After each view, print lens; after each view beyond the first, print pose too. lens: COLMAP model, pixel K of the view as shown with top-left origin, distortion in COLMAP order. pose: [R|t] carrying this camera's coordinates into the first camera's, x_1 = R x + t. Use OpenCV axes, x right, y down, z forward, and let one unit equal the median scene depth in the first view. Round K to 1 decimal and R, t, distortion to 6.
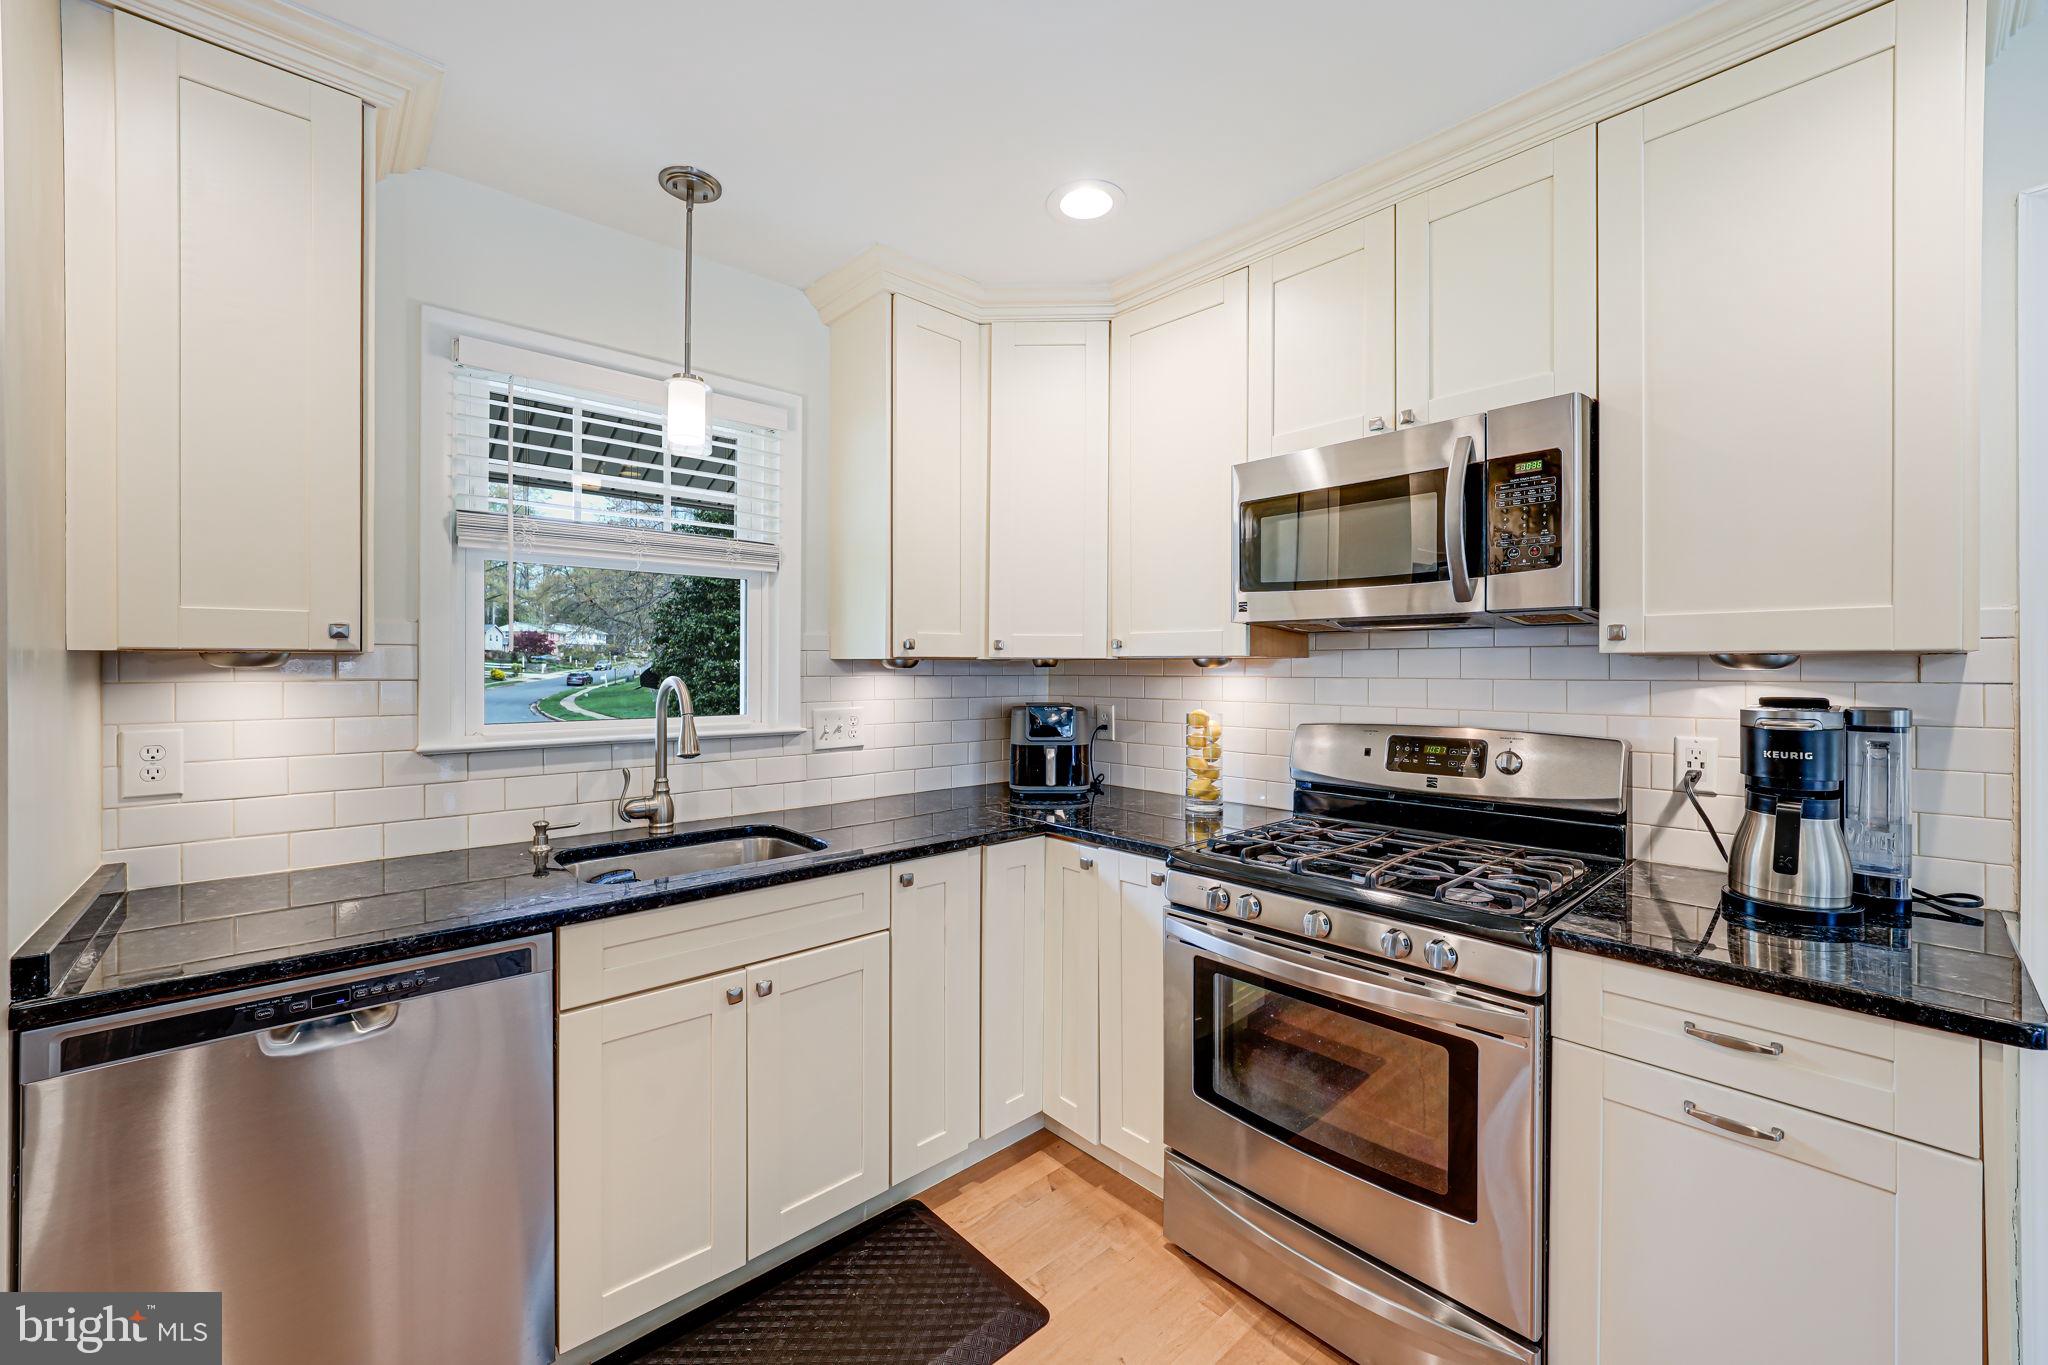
lens RADIAL K [[819.9, 0, 1013.2], [0, 819.9, 672.0], [0, 0, 1]] dist [-0.002160, 0.000007]
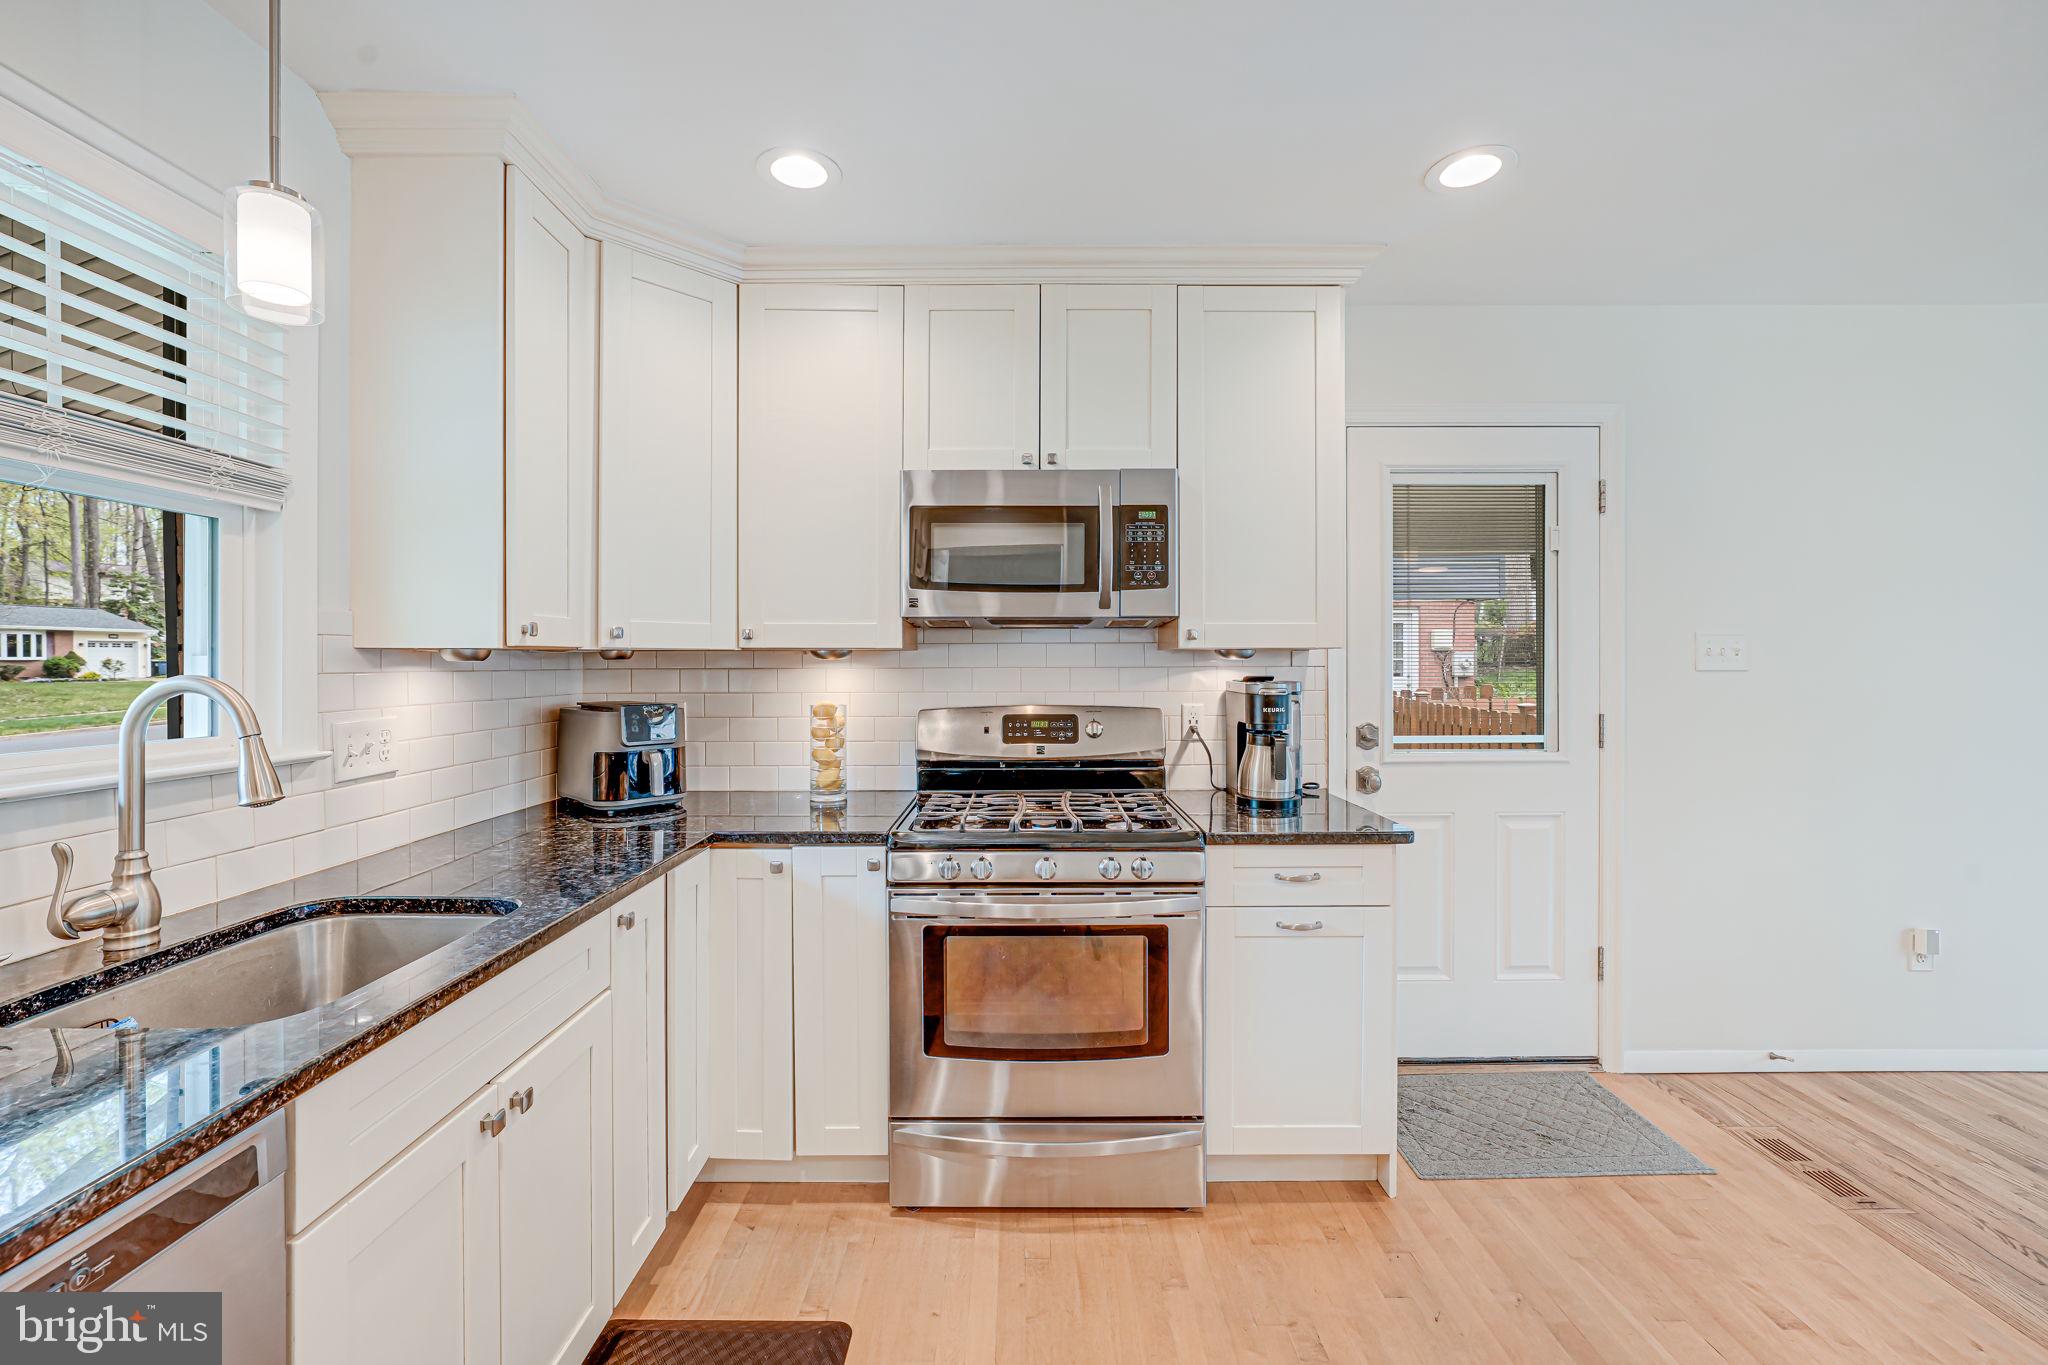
lens RADIAL K [[860.7, 0, 1016.4], [0, 860.7, 669.5], [0, 0, 1]] dist [-0.000601, 0.000200]
pose [[0.670225, -0.009838, 0.742093, -0.482929], [0.007708, 0.999950, 0.006295, 0.002571], [-0.742118, 0.001501, 0.670268, 0.140222]]
